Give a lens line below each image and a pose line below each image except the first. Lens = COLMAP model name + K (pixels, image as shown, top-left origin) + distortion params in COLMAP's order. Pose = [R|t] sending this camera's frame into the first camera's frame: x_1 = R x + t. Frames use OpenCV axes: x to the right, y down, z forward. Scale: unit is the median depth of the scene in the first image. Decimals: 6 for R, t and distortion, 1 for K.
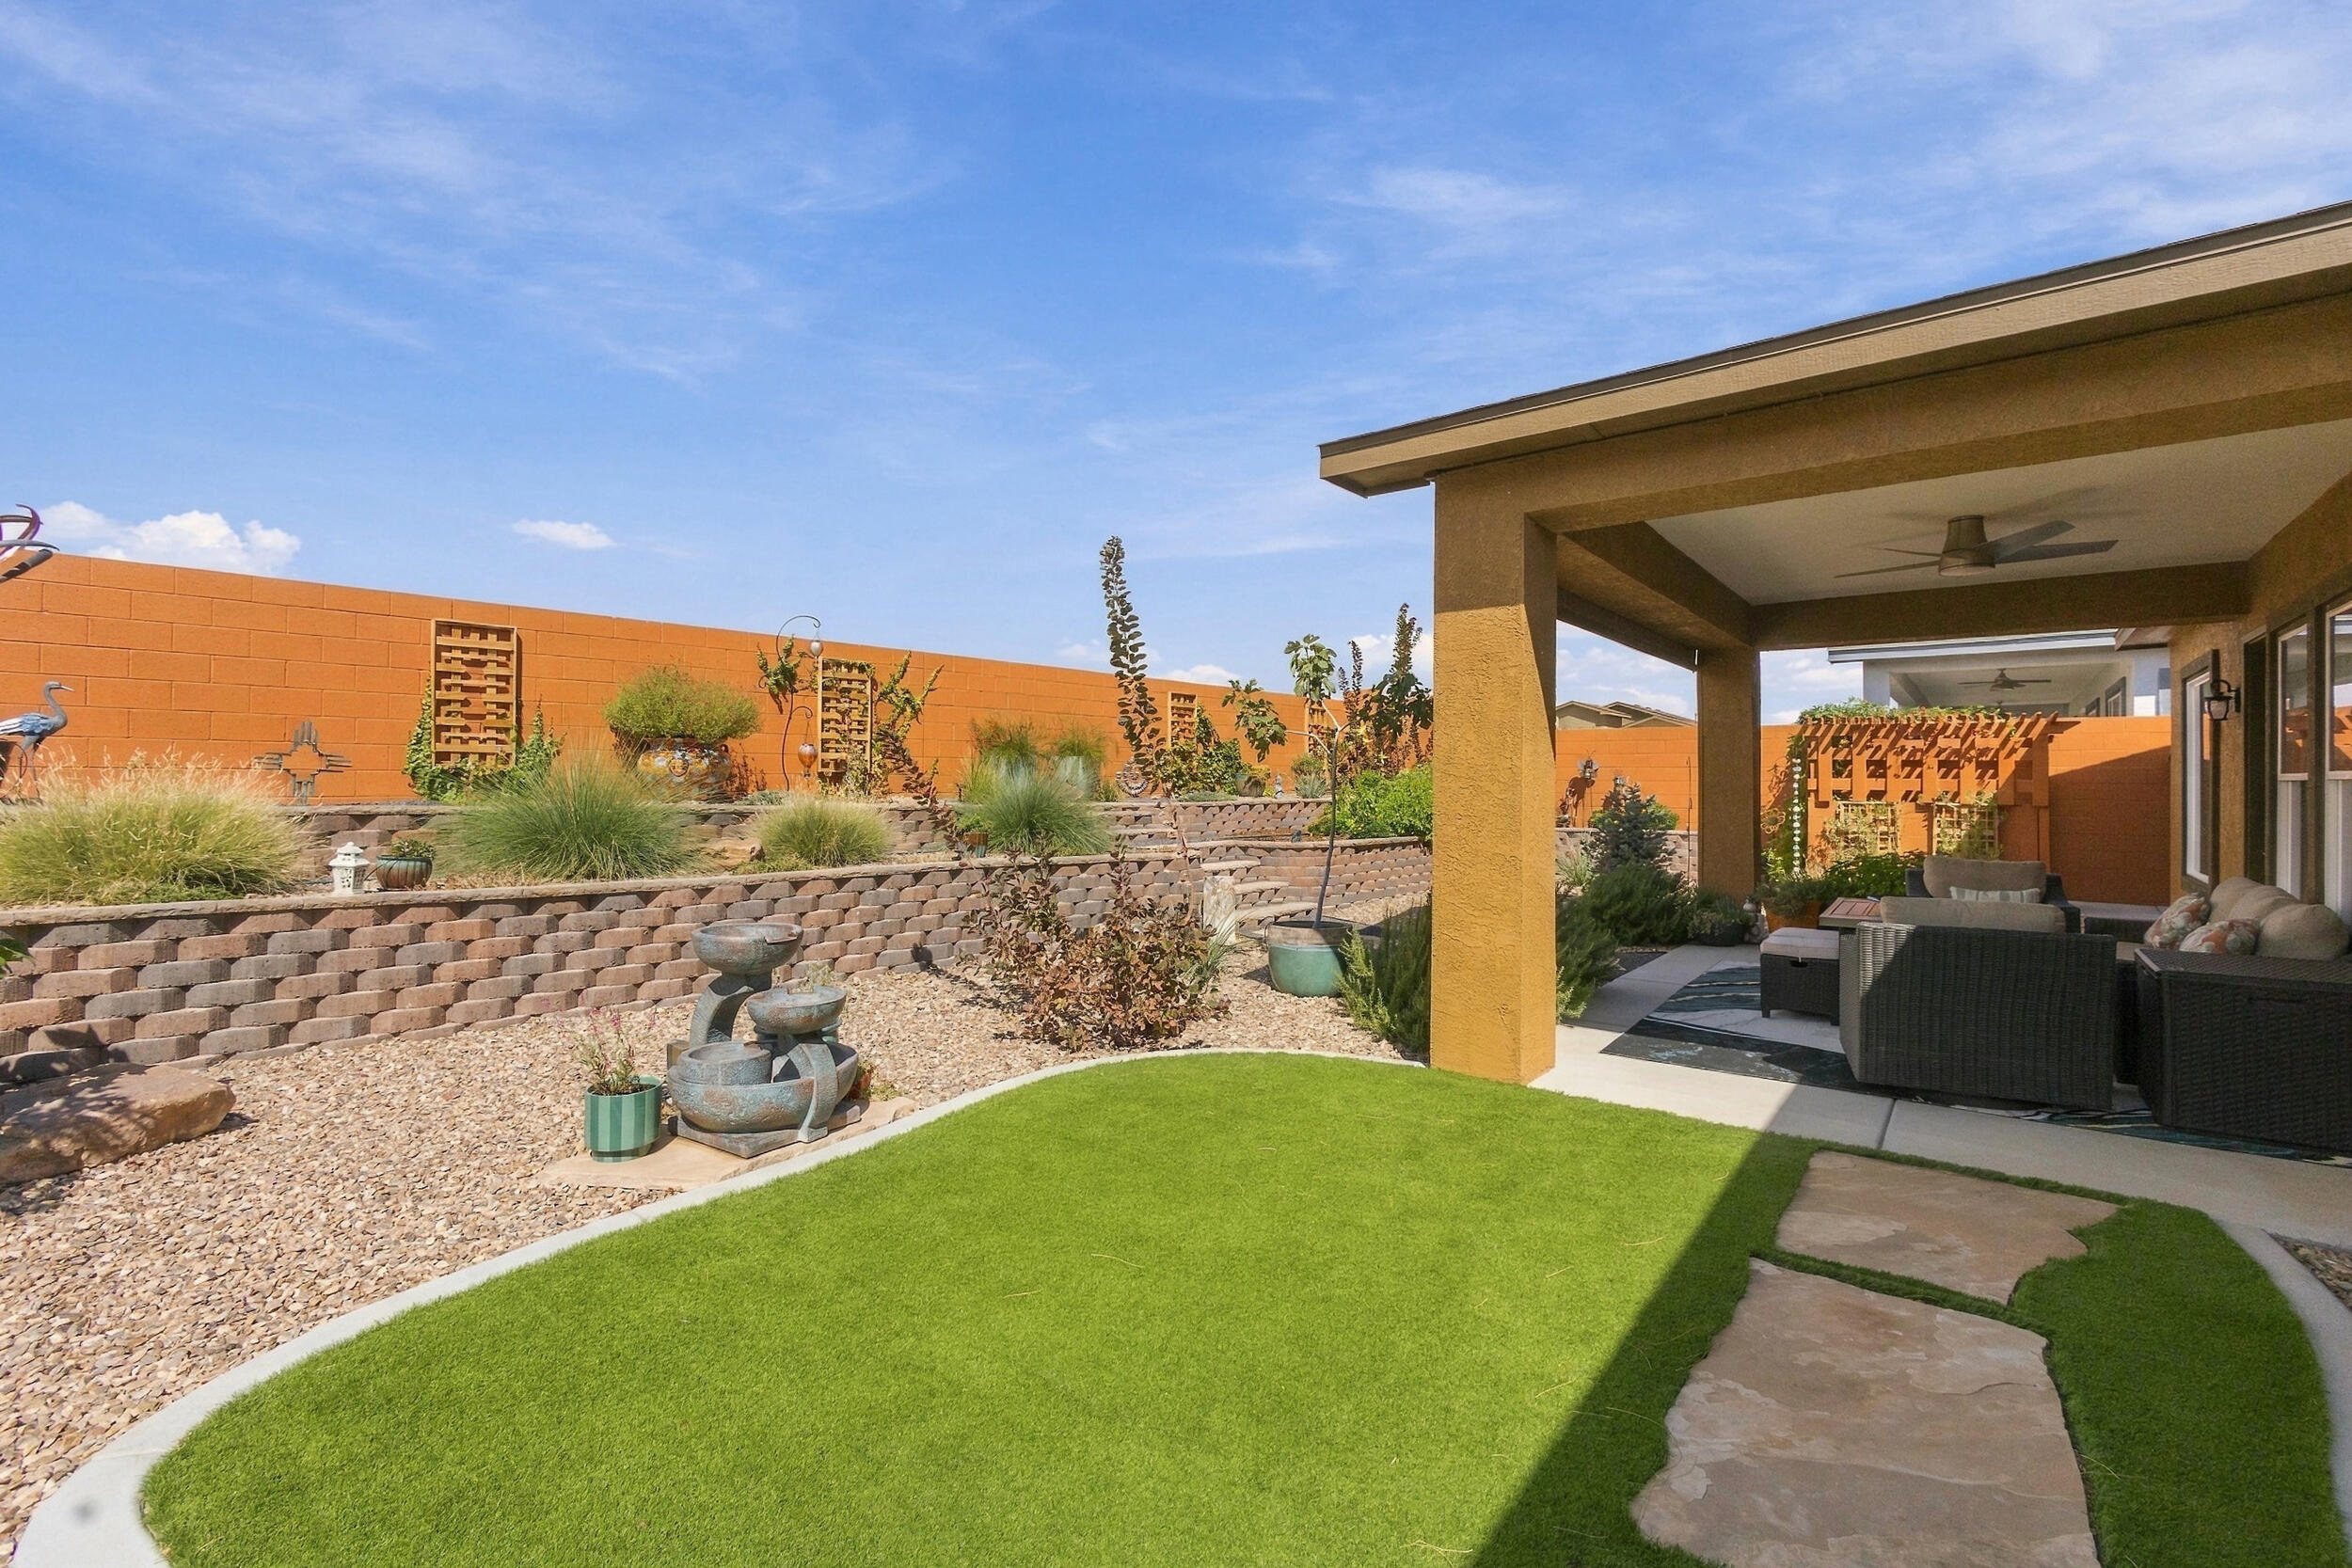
lens RADIAL K [[1029.1, 0, 1165.9], [0, 1029.1, 775.0], [0, 0, 1]] dist [-0.003085, -0.000114]
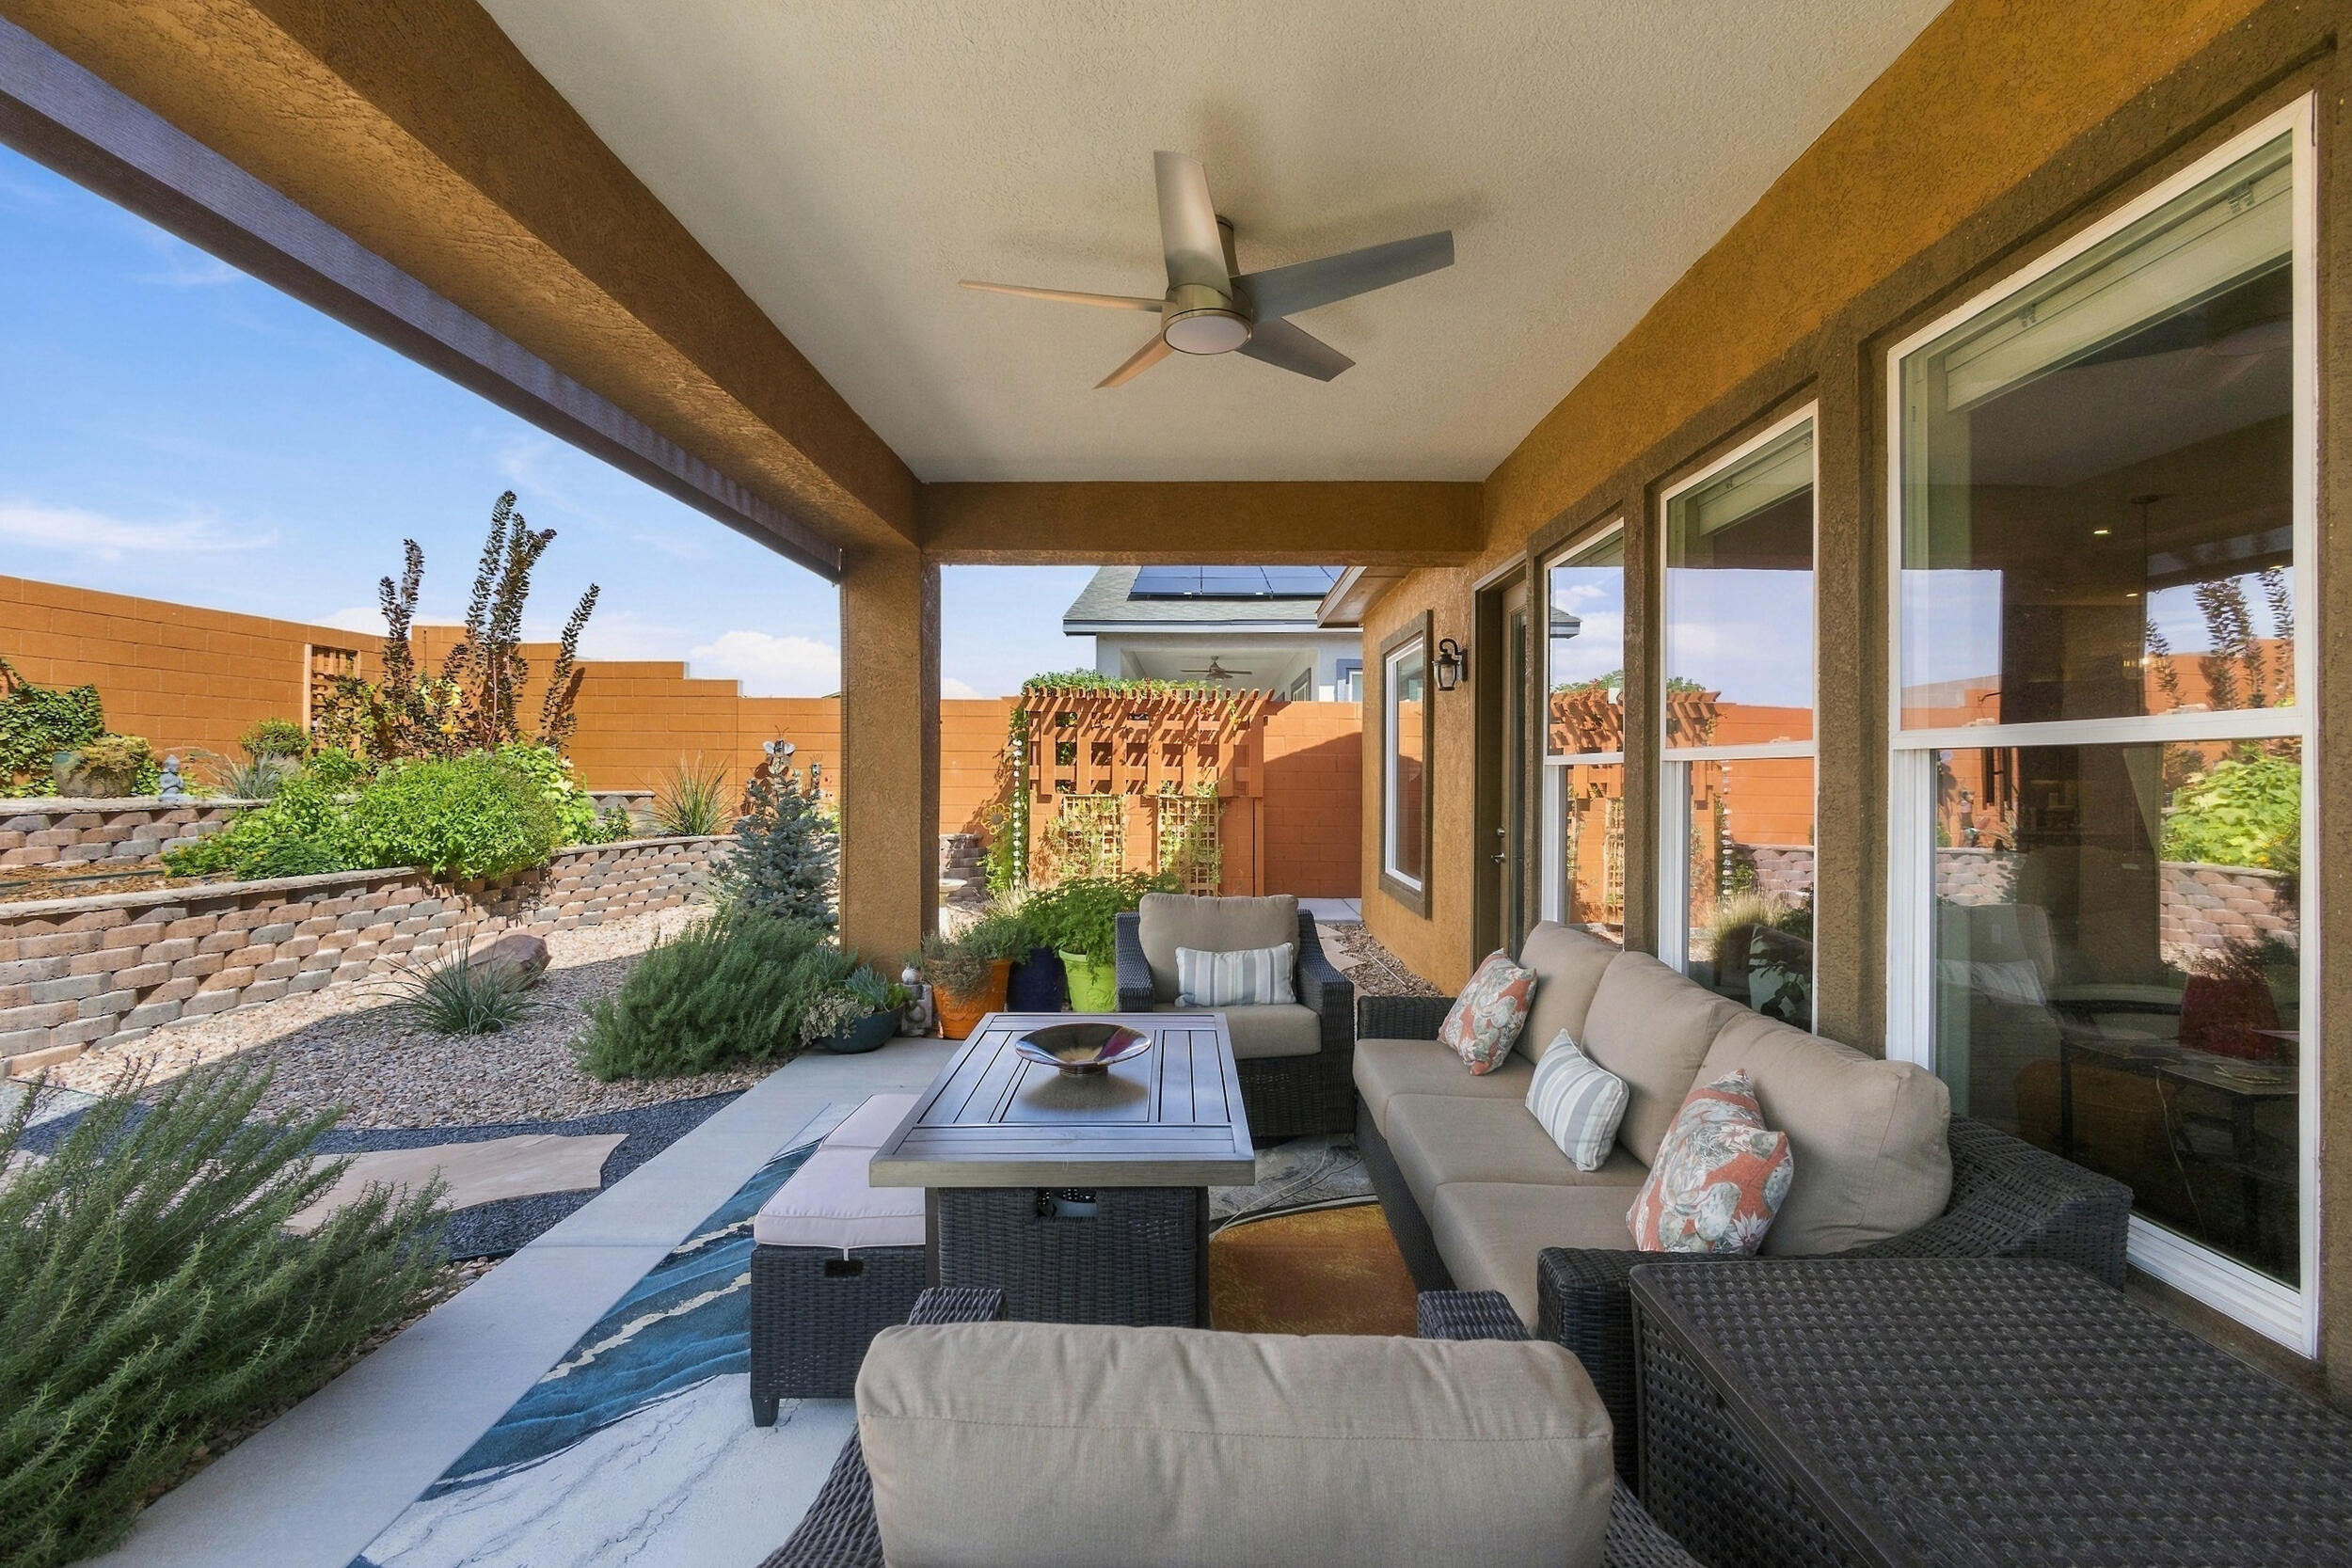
lens RADIAL K [[1029.1, 0, 1173.7], [0, 1029.1, 777.0], [0, 0, 1]] dist [-0.003085, -0.000114]
pose [[0.792548, -0.002691, 0.609803, 0.245699], [-0.003173, 0.999959, 0.008537, 0.005305], [-0.609801, -0.008701, 0.792507, 0.327355]]
